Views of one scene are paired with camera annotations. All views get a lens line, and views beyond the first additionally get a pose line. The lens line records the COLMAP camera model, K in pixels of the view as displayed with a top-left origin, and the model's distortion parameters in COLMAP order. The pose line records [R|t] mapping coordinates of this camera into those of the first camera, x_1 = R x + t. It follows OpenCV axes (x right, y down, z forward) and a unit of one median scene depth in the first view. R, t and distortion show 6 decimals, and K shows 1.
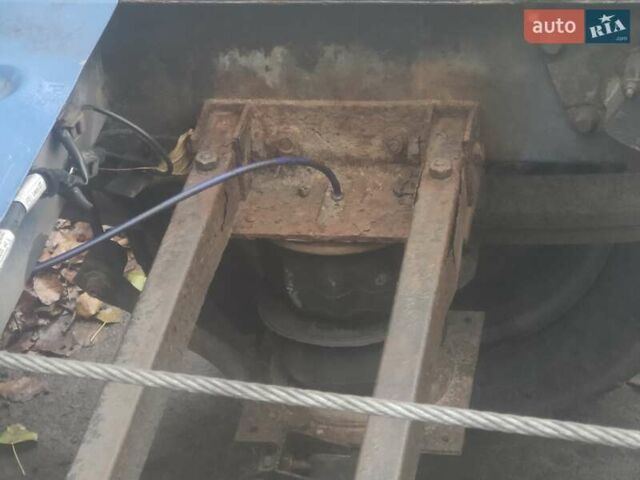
lens RADIAL K [[1794.0, 0, 320.0], [0, 1794.0, 240.0], [0, 0, 1]] dist [-0.047044, 2.170773]
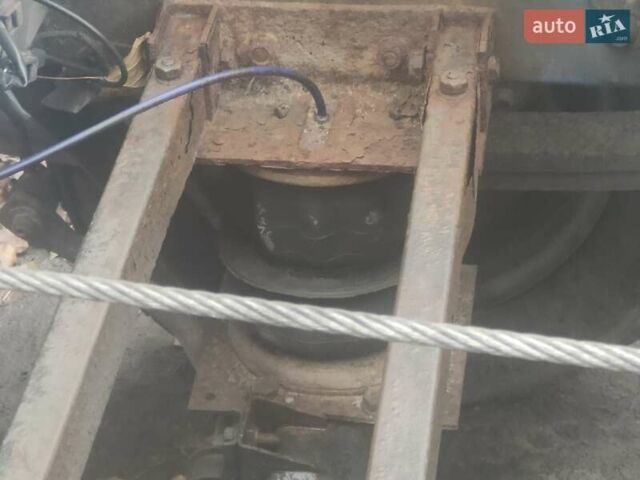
lens RADIAL K [[1794.0, 0, 320.0], [0, 1794.0, 240.0], [0, 0, 1]] dist [-0.047044, 2.170773]
pose [[0.997856, 0.021194, 0.061914, -0.042535], [-0.021597, 0.999750, 0.005846, 0.028252], [-0.061775, -0.007170, 0.998064, 0.168025]]
